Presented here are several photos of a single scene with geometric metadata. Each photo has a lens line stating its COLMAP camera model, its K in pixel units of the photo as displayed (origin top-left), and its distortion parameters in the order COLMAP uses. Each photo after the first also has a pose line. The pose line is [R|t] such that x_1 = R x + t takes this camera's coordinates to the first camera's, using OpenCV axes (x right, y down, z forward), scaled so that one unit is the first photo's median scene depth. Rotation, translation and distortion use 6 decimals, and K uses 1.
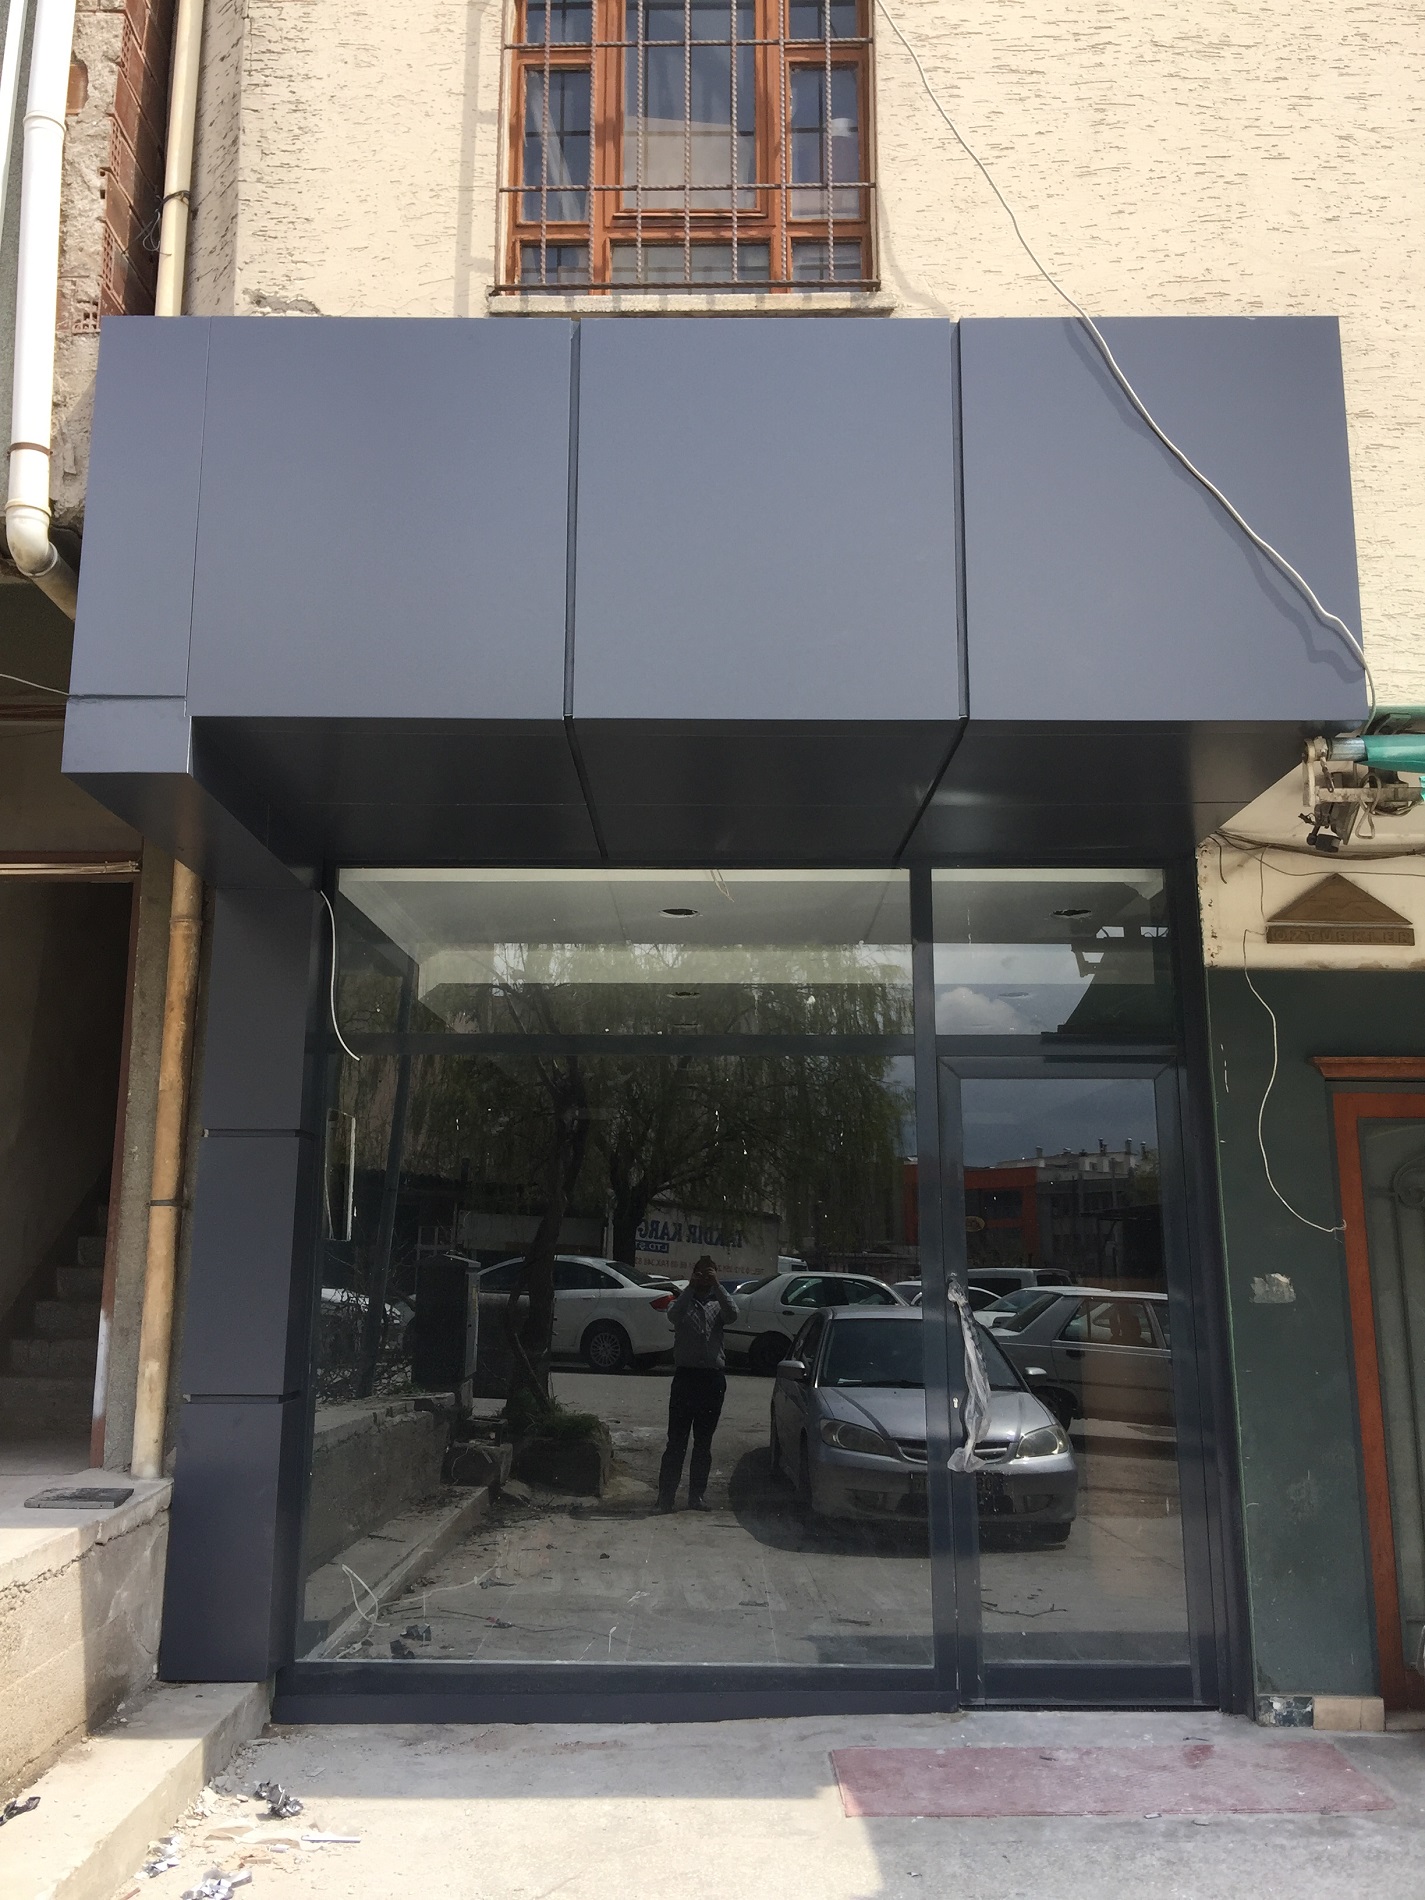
lens RADIAL K [[1582.5, 0, 719.3], [0, 1582.5, 958.1], [0, 0, 1]] dist [0.030124, -0.085657]
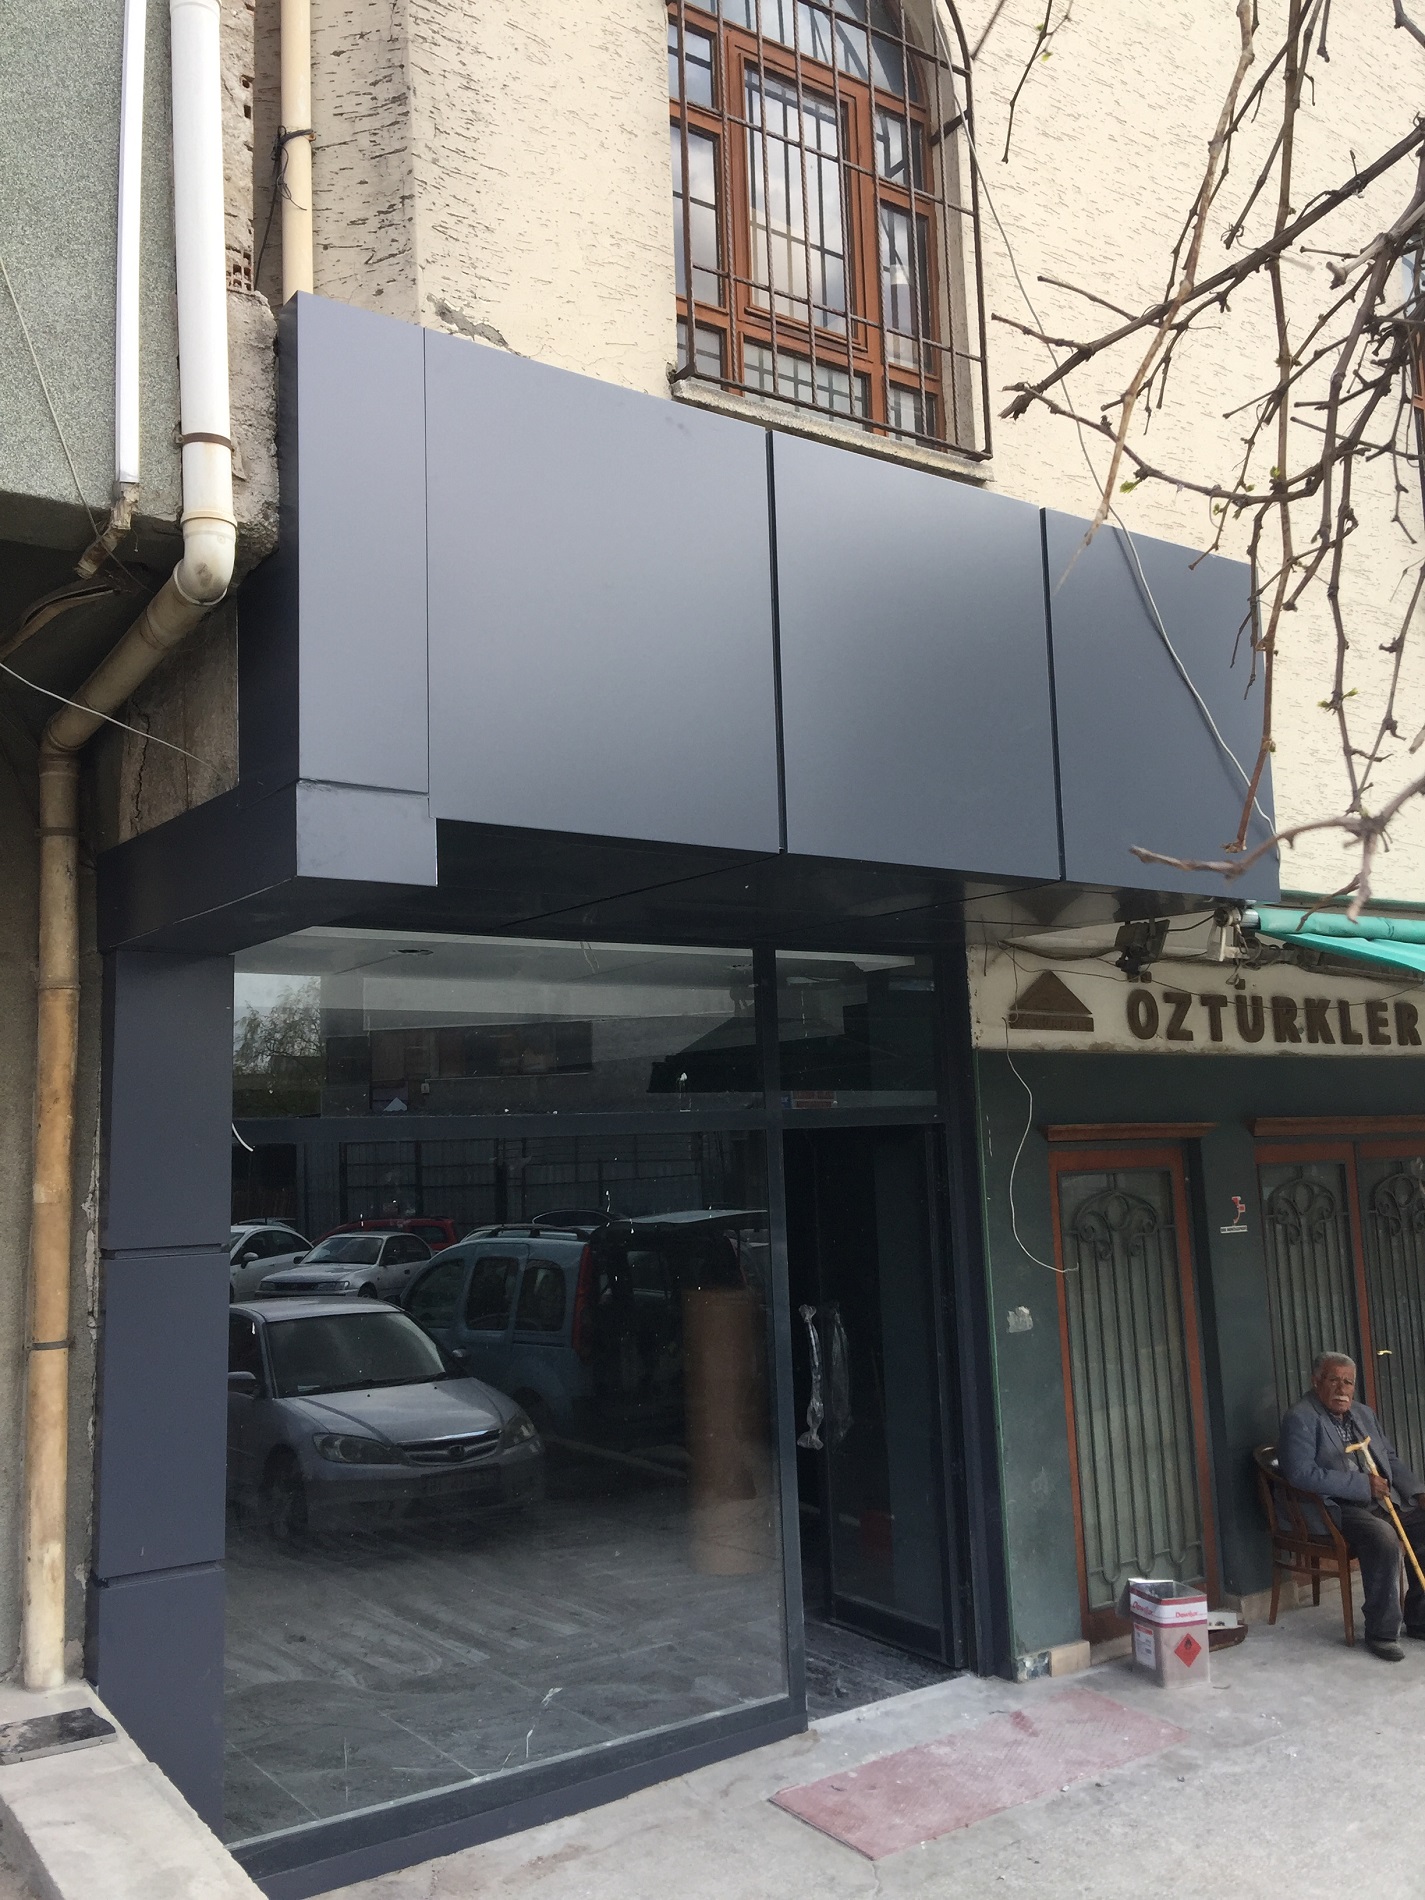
lens RADIAL K [[1582.5, 0, 702.0], [0, 1582.5, 943.0], [0, 0, 1]] dist [0.030124, -0.085657]
pose [[0.816468, 0.042417, 0.575831, -0.638071], [-0.072879, 0.996892, 0.029902, -0.110256], [-0.572773, -0.066380, 0.817022, 0.198092]]
